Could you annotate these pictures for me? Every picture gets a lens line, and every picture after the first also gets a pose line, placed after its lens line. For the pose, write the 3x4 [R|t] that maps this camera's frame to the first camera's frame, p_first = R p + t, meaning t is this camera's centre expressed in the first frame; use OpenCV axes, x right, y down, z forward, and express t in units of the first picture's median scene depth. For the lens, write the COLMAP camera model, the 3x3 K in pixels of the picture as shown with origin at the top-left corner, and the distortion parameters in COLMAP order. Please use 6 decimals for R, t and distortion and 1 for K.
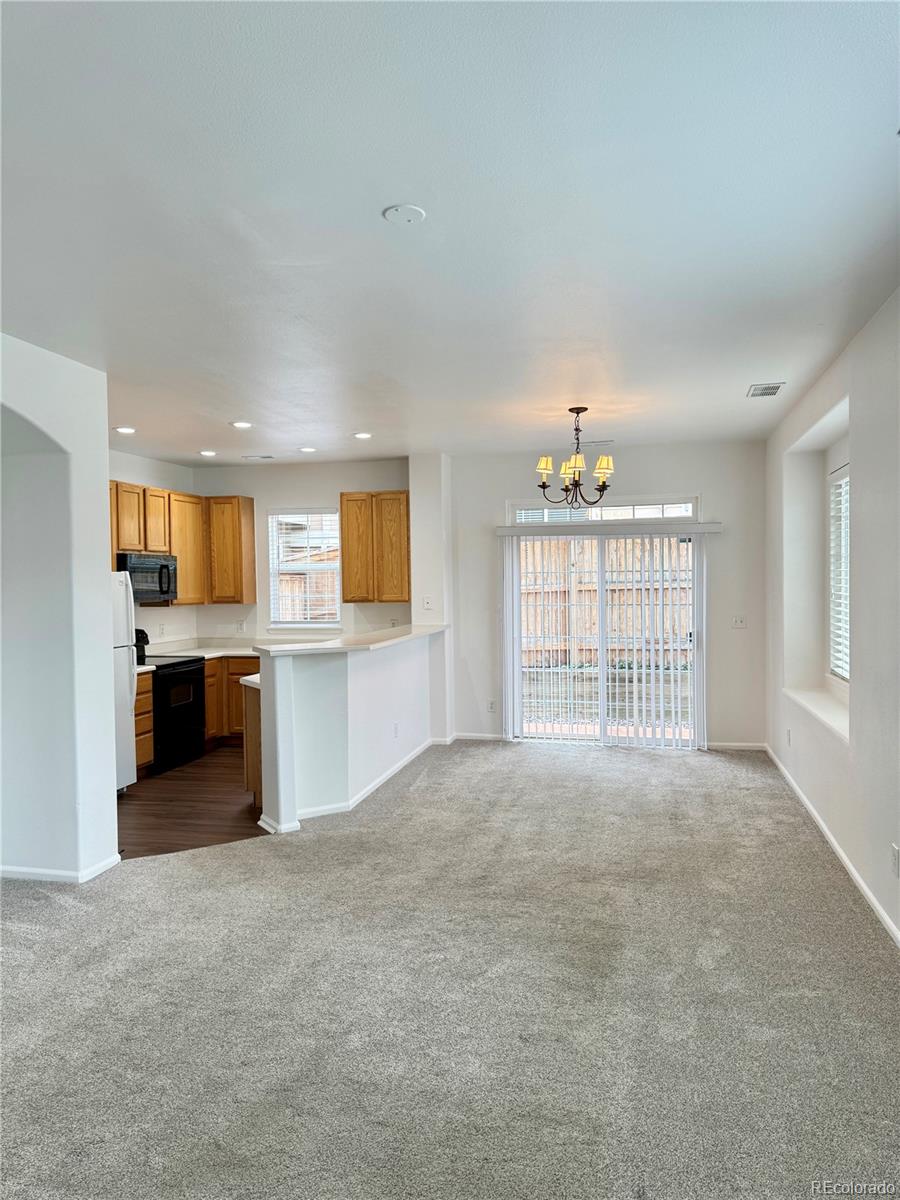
lens RADIAL K [[841.3, 0, 450.0], [0, 841.3, 600.0], [0, 0, 1]] dist [0.113325, -0.200721]
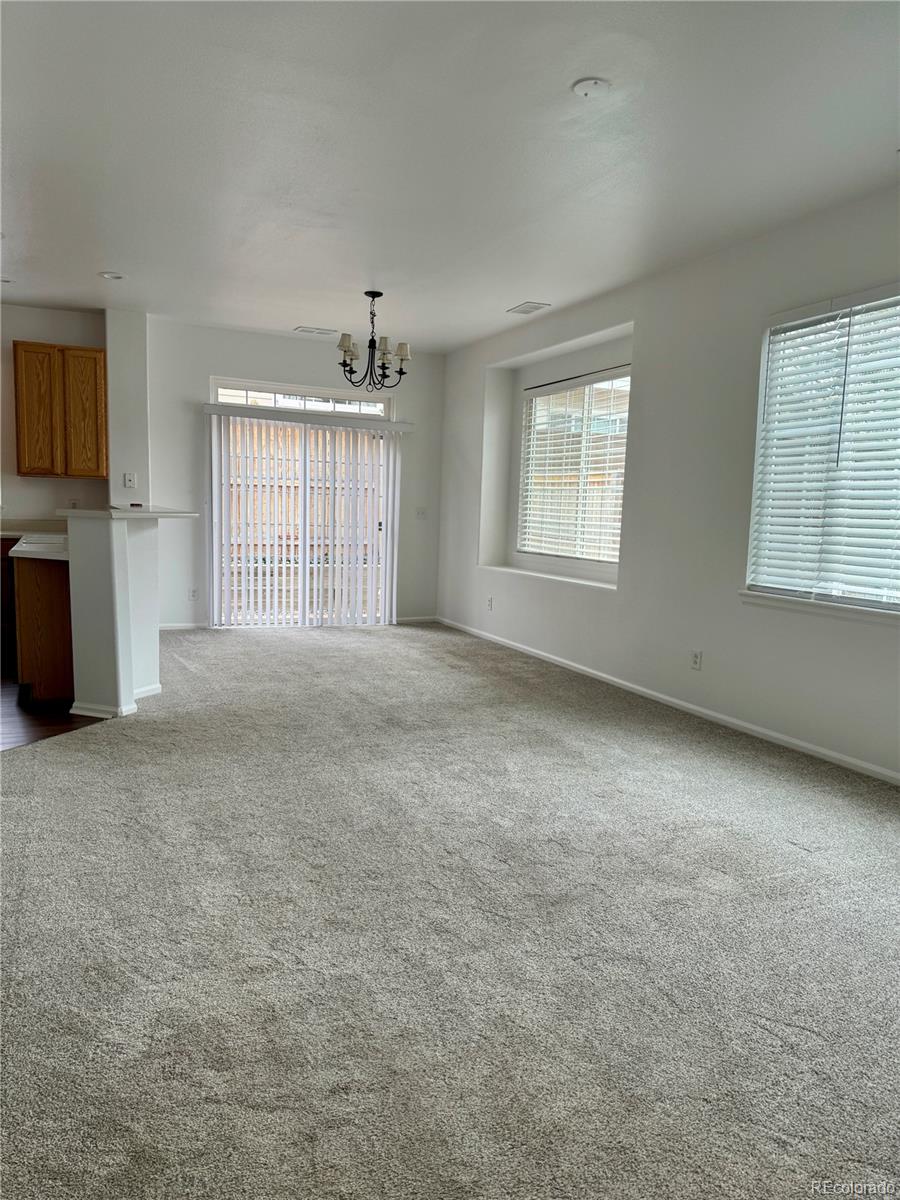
lens RADIAL K [[841.3, 0, 450.0], [0, 841.3, 600.0], [0, 0, 1]] dist [0.113325, -0.200721]
pose [[0.795405, -0.028938, 0.605387, -0.463090], [-0.026552, 0.996237, 0.082507, 0.068840], [-0.605496, -0.081701, 0.791644, 0.088889]]
